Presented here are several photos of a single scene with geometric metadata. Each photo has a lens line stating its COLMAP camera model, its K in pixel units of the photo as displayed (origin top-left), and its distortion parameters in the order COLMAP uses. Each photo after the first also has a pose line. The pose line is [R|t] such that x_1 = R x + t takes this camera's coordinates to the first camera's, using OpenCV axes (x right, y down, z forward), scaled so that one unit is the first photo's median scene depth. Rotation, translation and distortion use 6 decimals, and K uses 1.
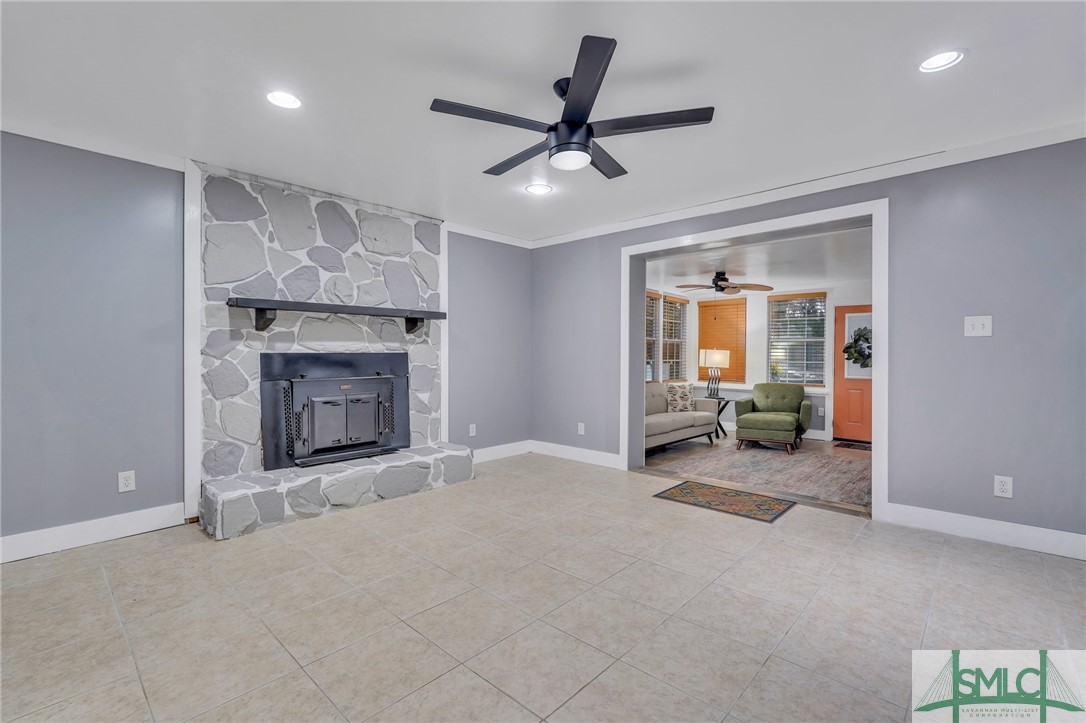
lens RADIAL K [[484.7, 0, 544.1], [0, 484.7, 366.3], [0, 0, 1]] dist [-0.004337, 0.000780]
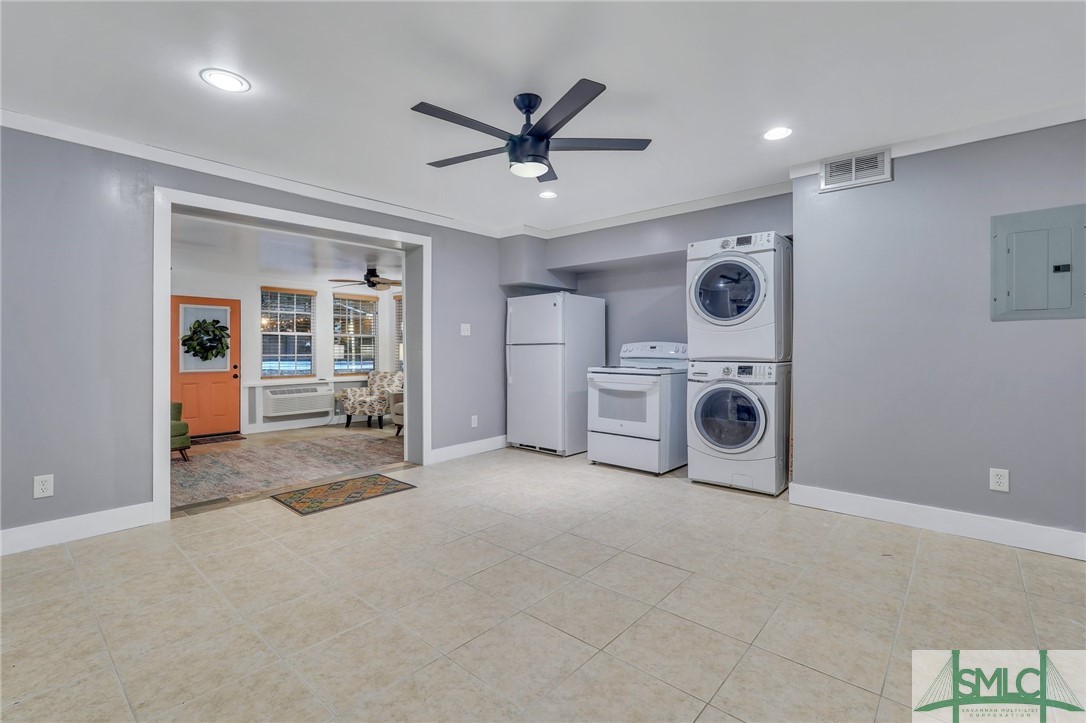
lens RADIAL K [[484.7, 0, 542.1], [0, 484.7, 350.9], [0, 0, 1]] dist [-0.004337, 0.000780]
pose [[-0.030879, -0.006946, 0.999499, -0.728557], [0.023590, 0.999692, 0.007676, -0.017243], [-0.999245, 0.023816, -0.030706, 0.699956]]
